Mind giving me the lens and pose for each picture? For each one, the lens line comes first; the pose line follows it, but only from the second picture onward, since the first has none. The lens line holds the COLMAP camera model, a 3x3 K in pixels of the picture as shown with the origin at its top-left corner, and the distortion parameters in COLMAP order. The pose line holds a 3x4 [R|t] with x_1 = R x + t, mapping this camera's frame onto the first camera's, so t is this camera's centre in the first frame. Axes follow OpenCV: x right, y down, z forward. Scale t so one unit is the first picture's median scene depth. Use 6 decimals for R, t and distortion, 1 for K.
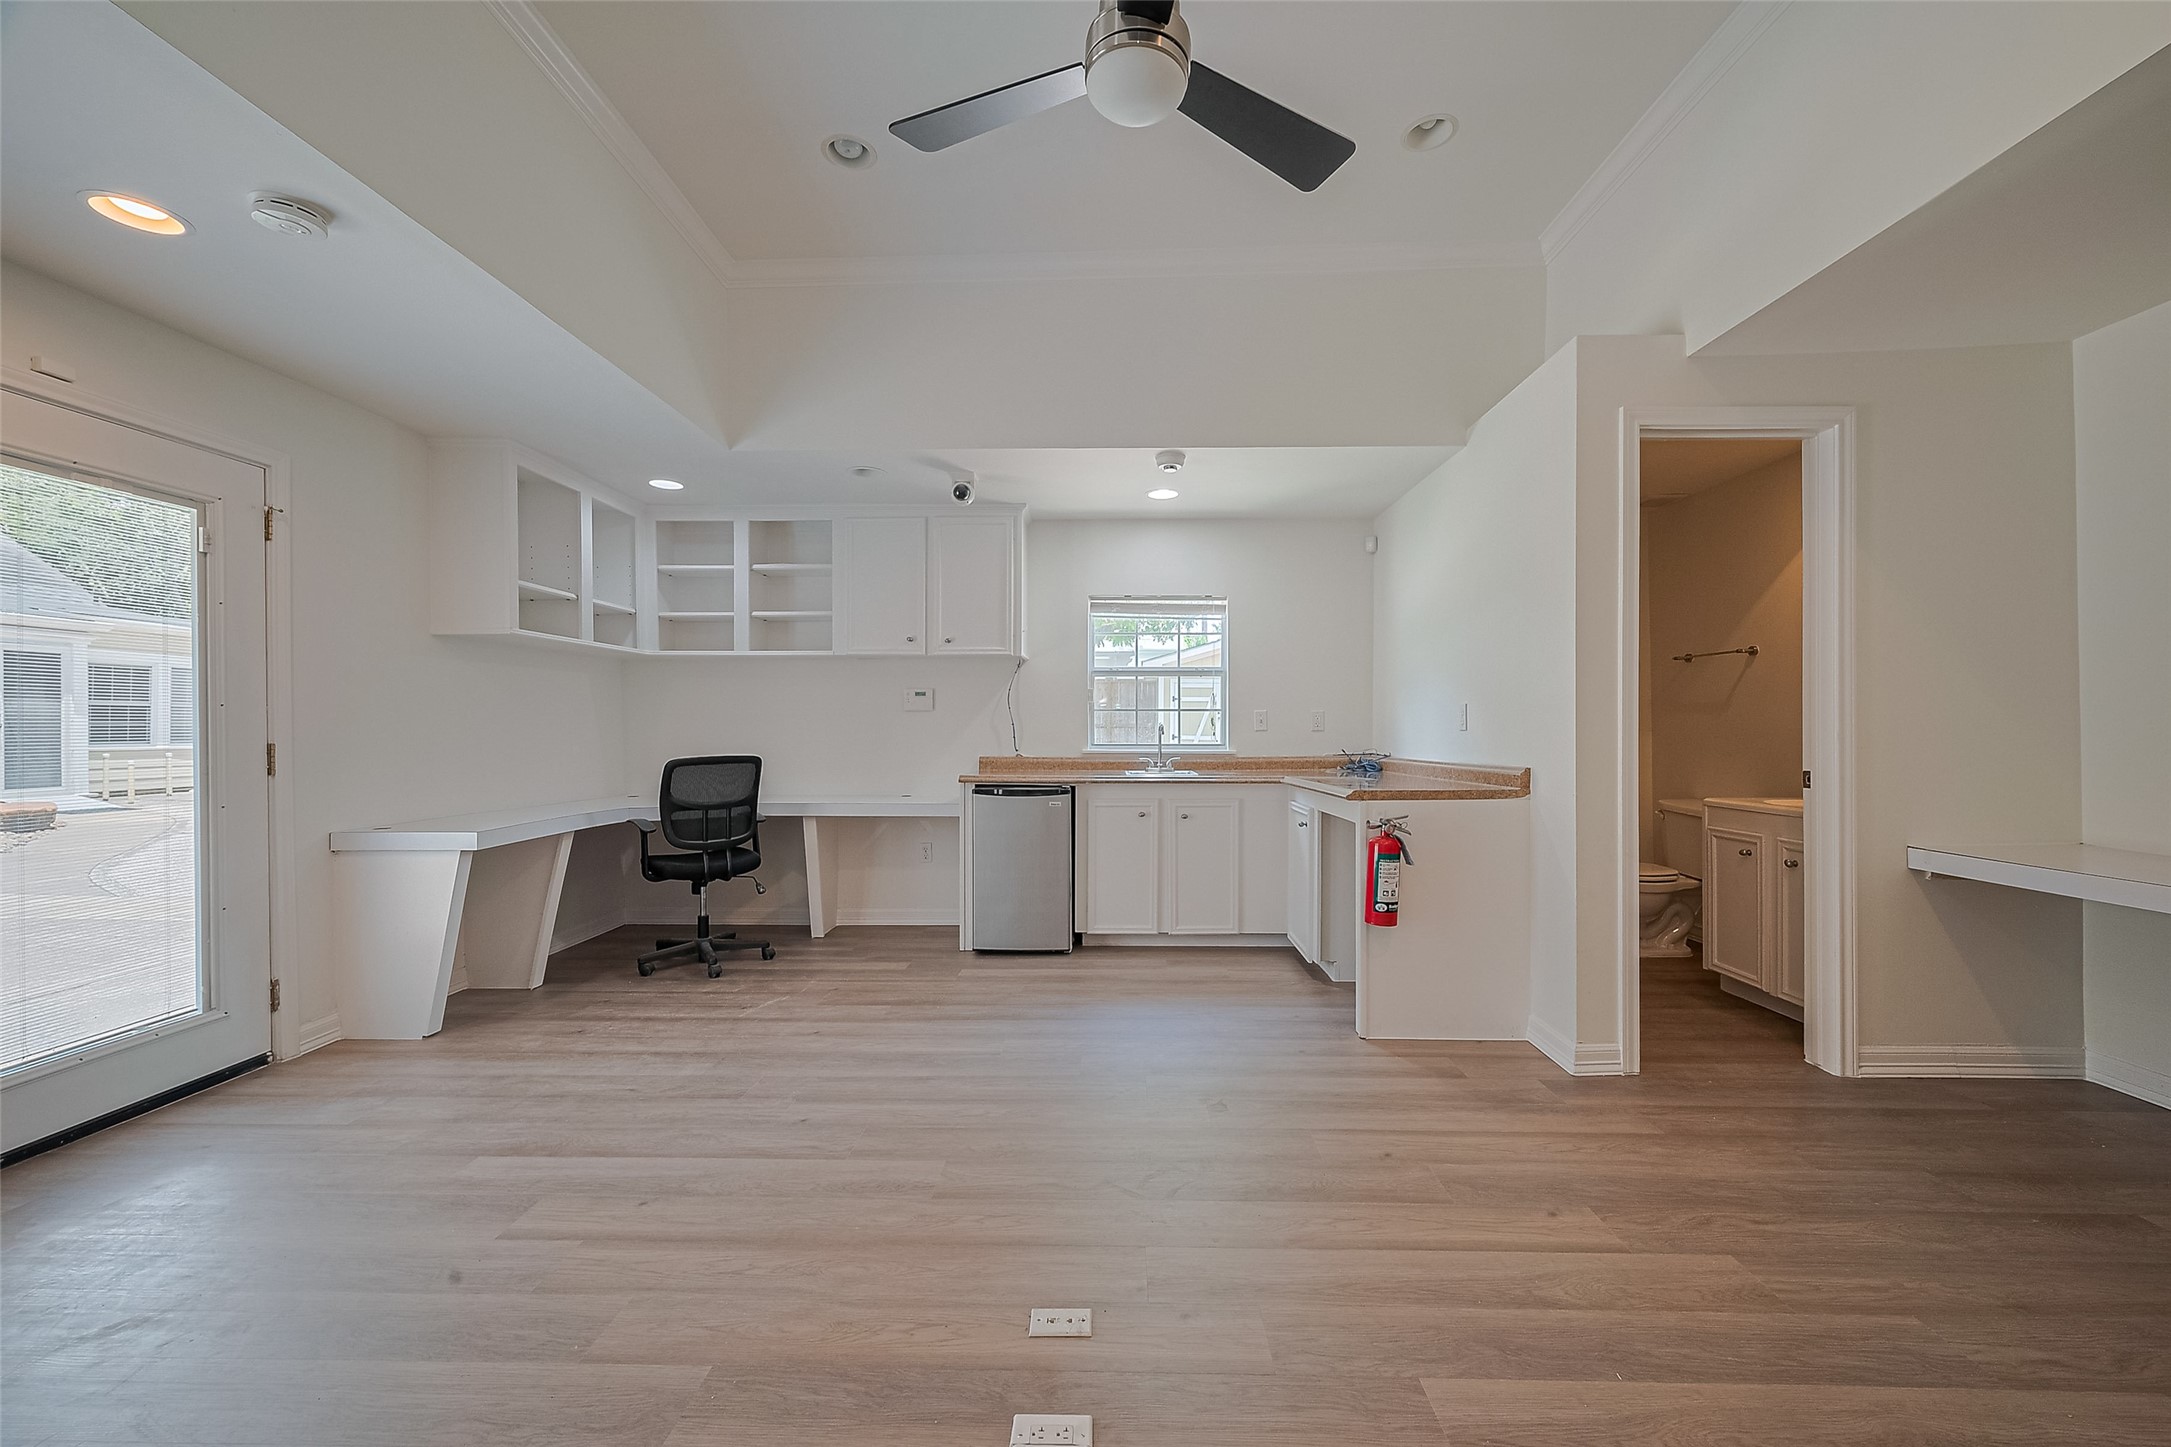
lens RADIAL K [[869.4, 0, 1085.5], [0, 869.4, 723.5], [0, 0, 1]] dist [-0.000394, -0.000042]
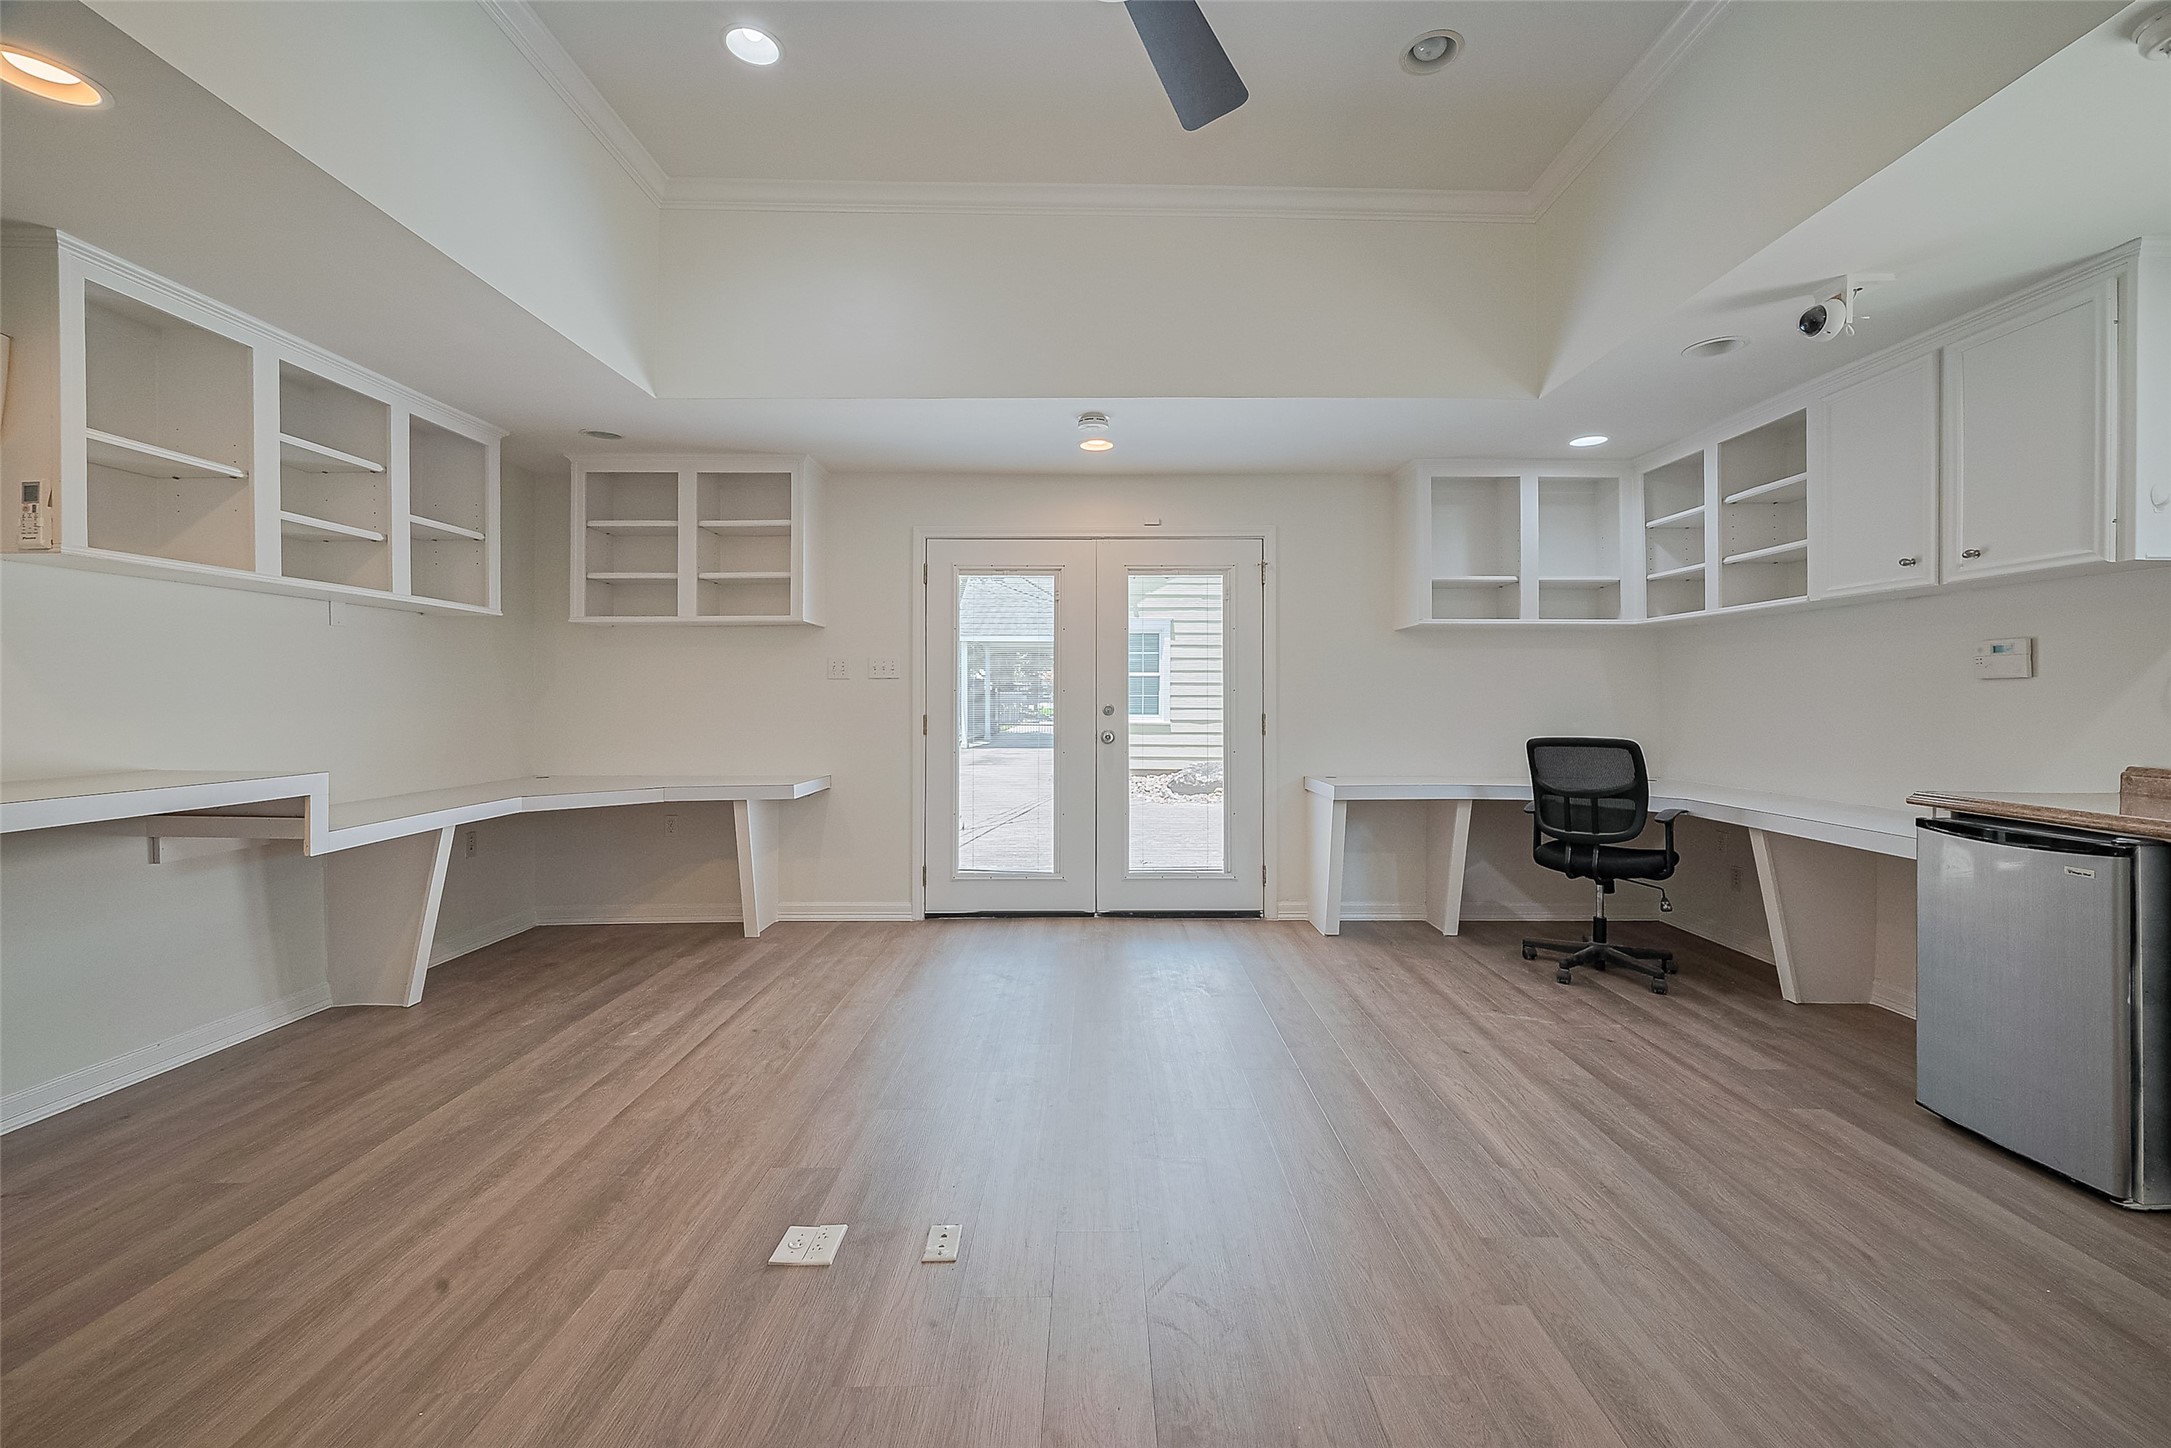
lens RADIAL K [[875.1, 0, 1102.6], [0, 875.1, 710.7], [0, 0, 1]] dist [-0.002006, -0.000102]
pose [[0.033095, 0.015150, -0.999337, 0.487160], [0.001052, 0.999884, 0.015193, -0.004234], [0.999452, -0.001554, 0.033075, 0.524584]]
